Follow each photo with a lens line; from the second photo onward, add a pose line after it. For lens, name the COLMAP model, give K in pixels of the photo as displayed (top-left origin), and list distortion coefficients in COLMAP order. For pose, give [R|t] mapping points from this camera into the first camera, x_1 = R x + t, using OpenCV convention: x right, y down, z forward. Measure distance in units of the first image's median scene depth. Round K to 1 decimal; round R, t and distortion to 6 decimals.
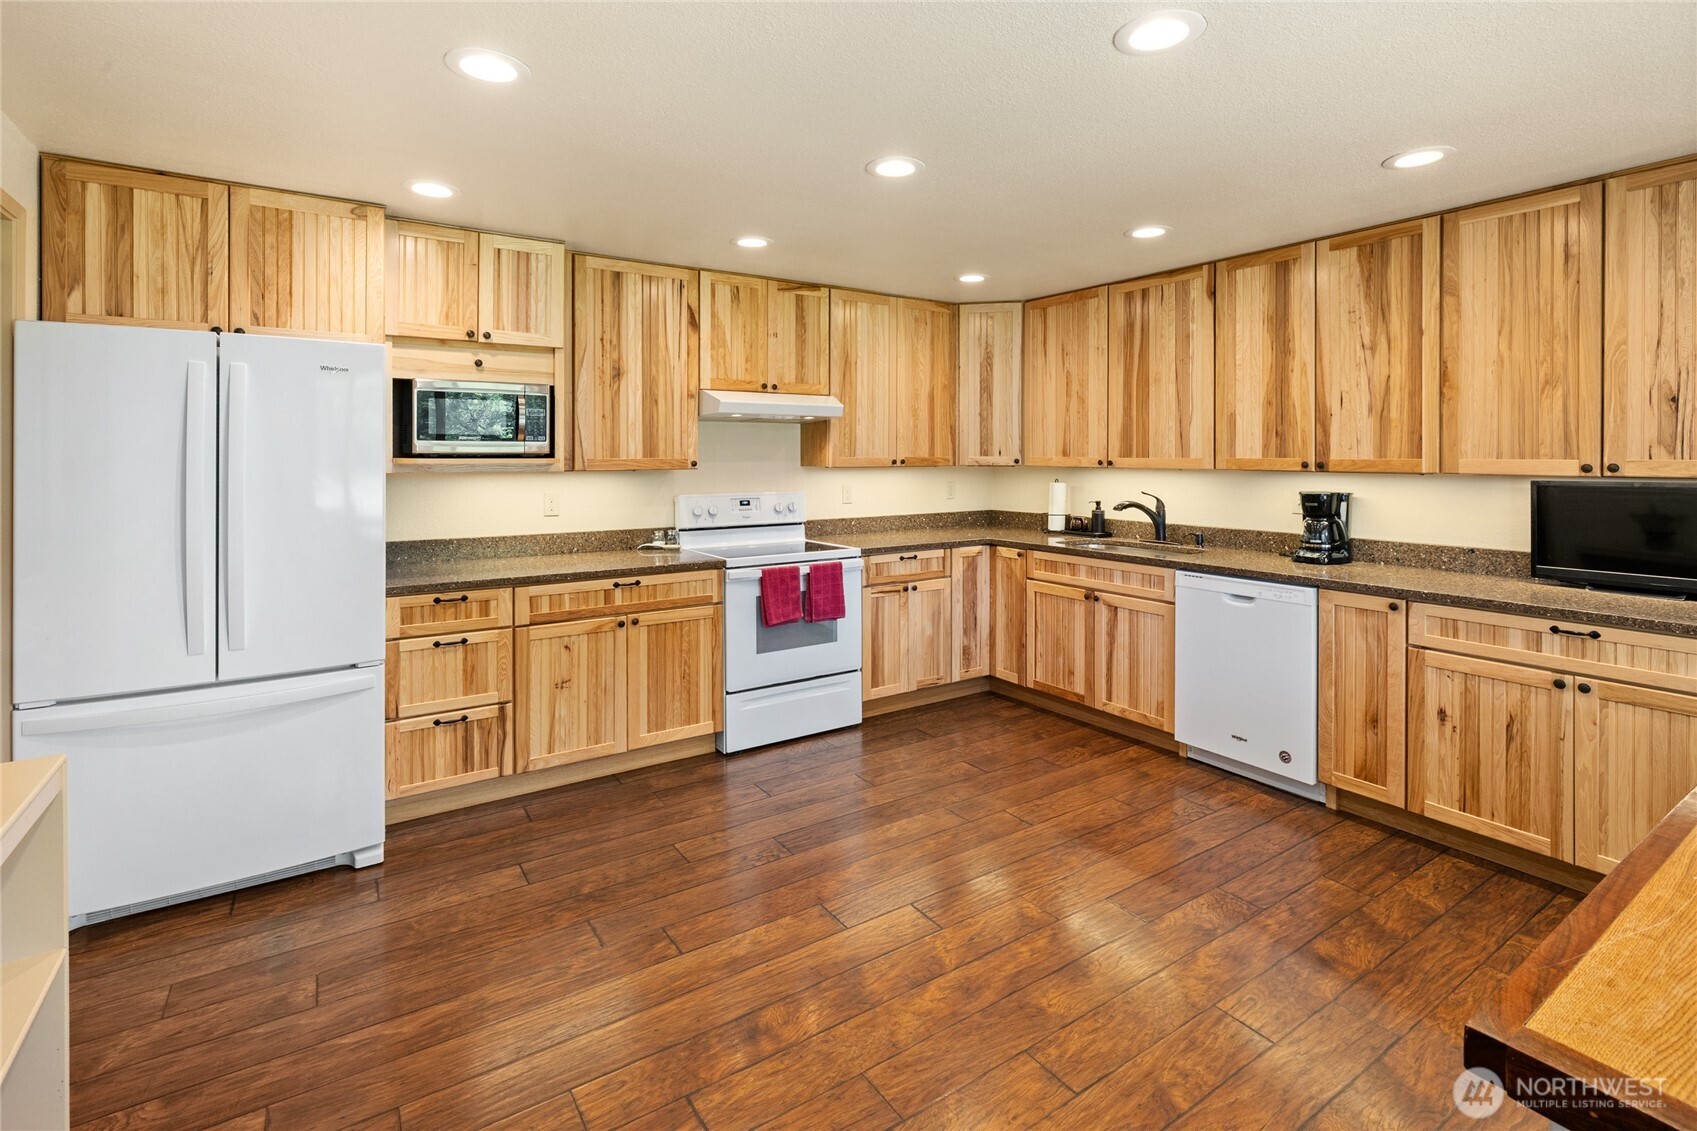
lens RADIAL K [[814.4, 0, 862.9], [0, 814.4, 456.0], [0, 0, 1]] dist [-0.014655, 0.002442]
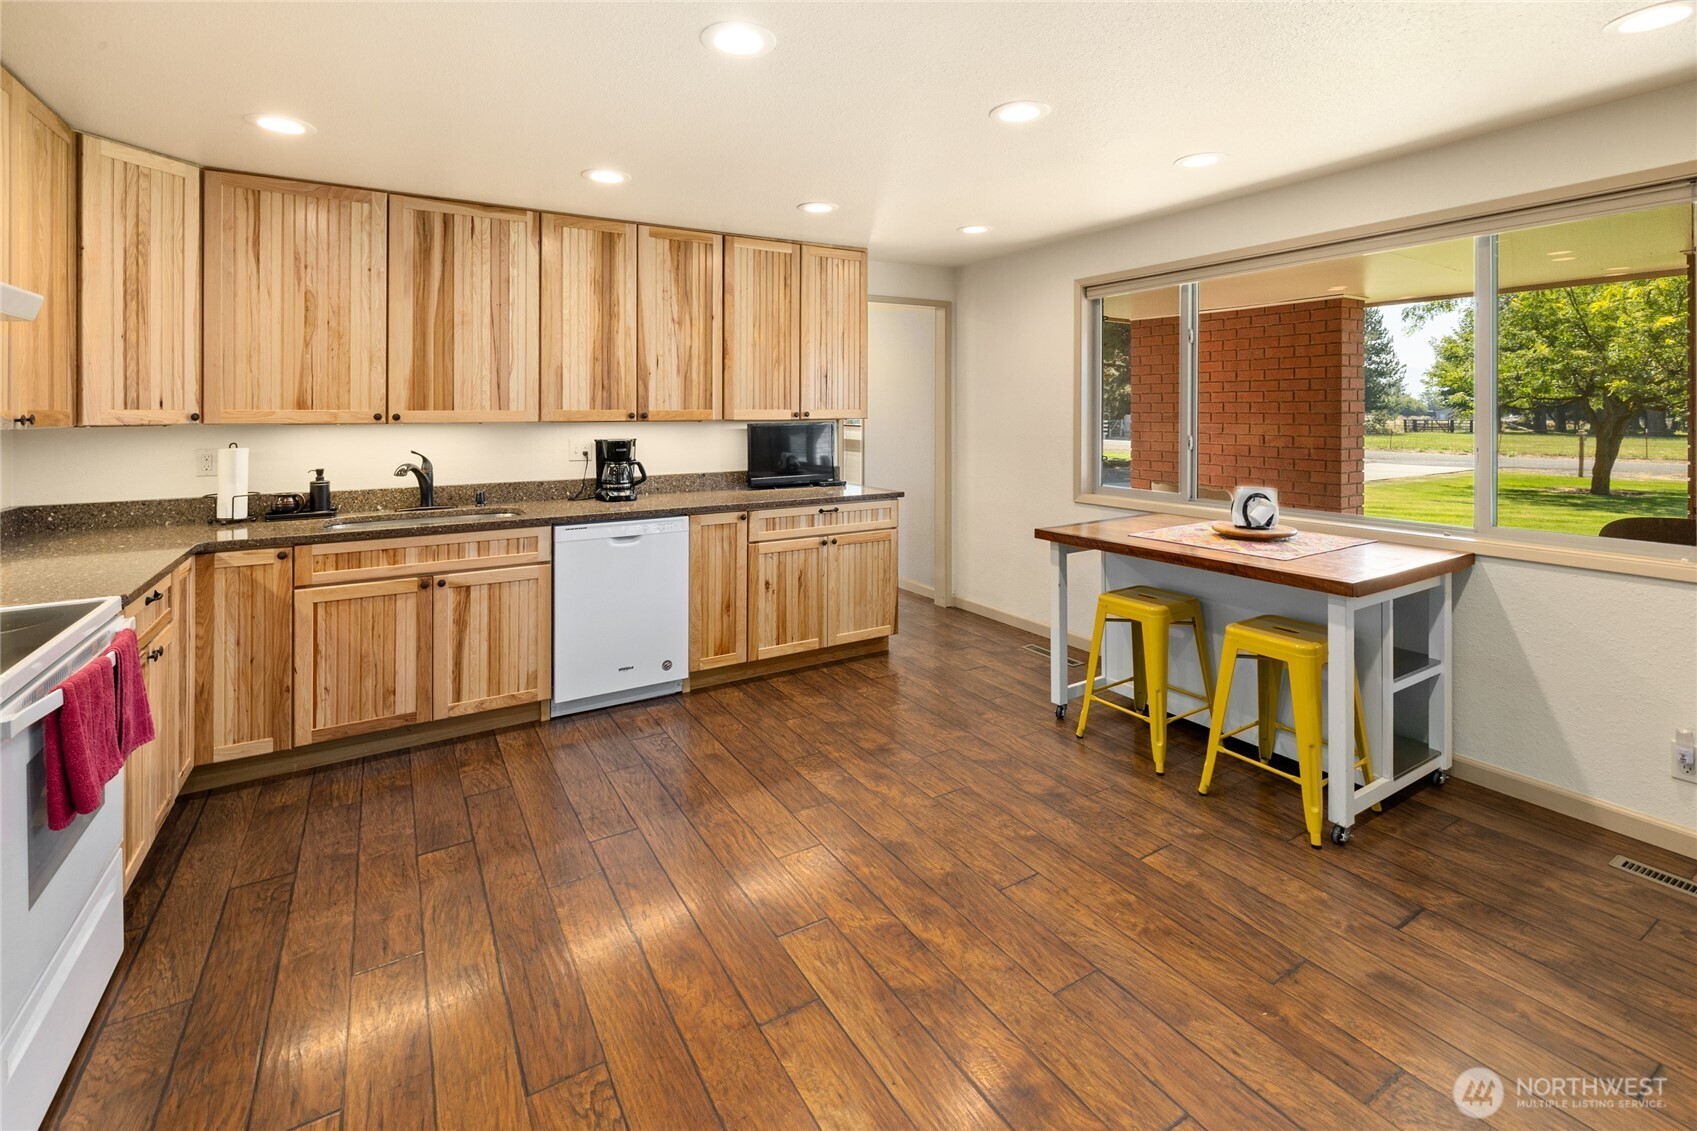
lens RADIAL K [[751.7, 0, 858.8], [0, 751.7, 412.7], [0, 0, 1]] dist [0.005587, -0.002758]
pose [[0.039264, 0.003063, 0.999224, -0.484025], [0.010030, 0.999944, -0.003459, 0.013229], [-0.999179, 0.010158, 0.039231, 0.601410]]
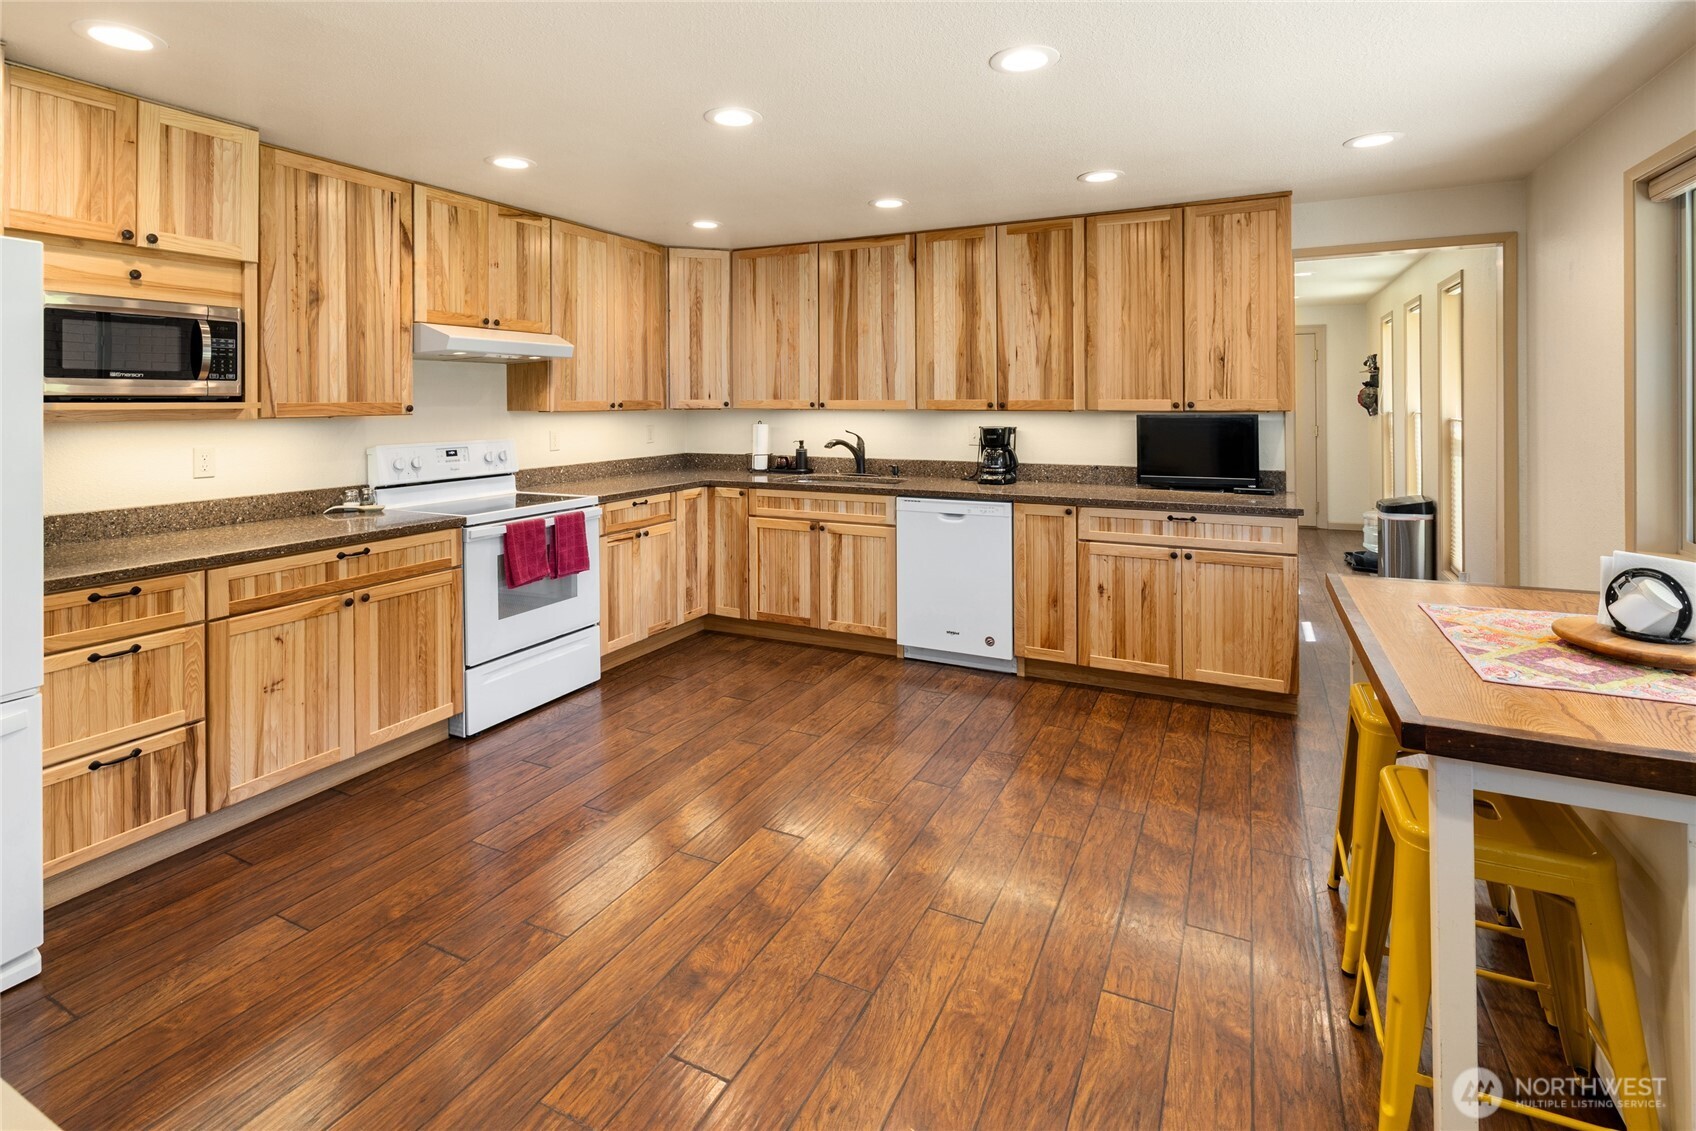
lens RADIAL K [[813.9, 0, 860.7], [0, 813.9, 403.0], [0, 0, 1]] dist [-0.014655, 0.002442]
pose [[0.862433, -0.004644, 0.506150, -0.243267], [0.004208, 0.999989, 0.002005, 0.004068], [-0.506153, 0.000401, 0.862443, 0.024238]]
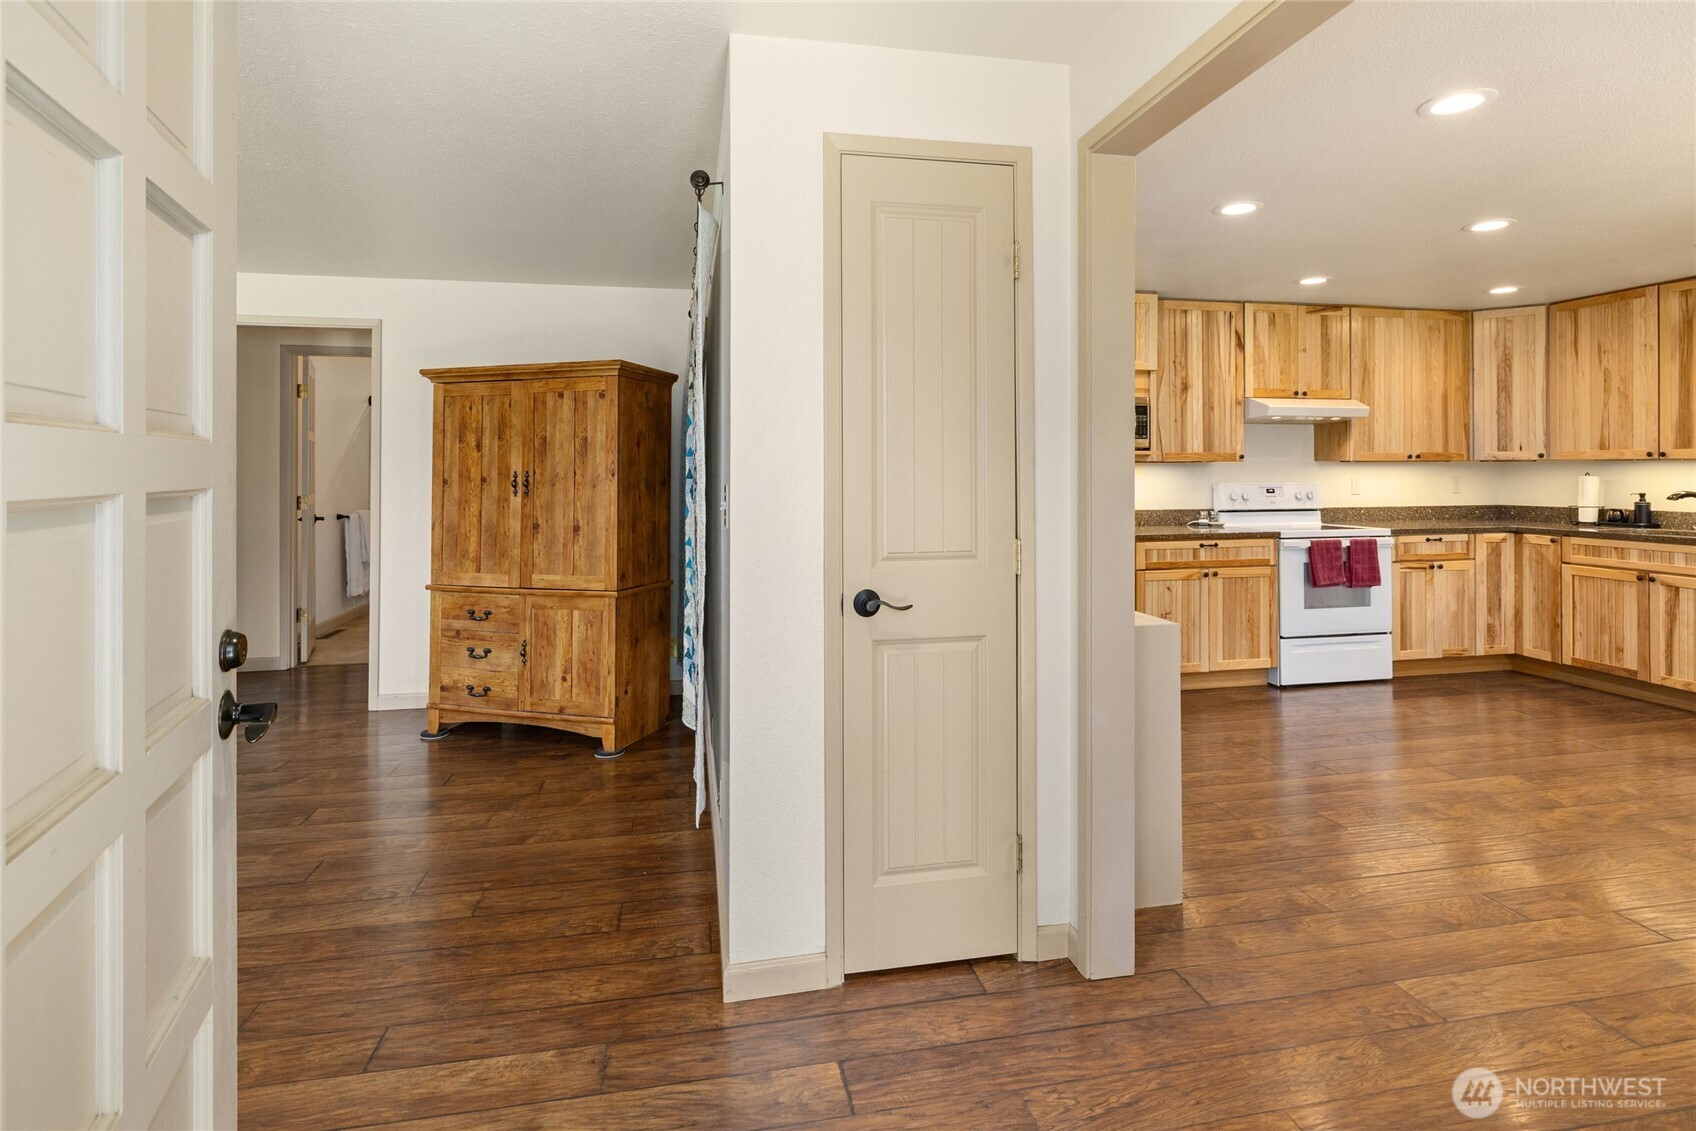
lens RADIAL K [[869.6, 0, 841.6], [0, 869.6, 471.6], [0, 0, 1]] dist [0.009848, -0.004463]
pose [[0.923181, -0.003362, -0.384350, -0.276407], [0.001646, 0.999987, -0.004793, 0.040090], [0.384361, 0.003793, 0.923175, -0.512595]]
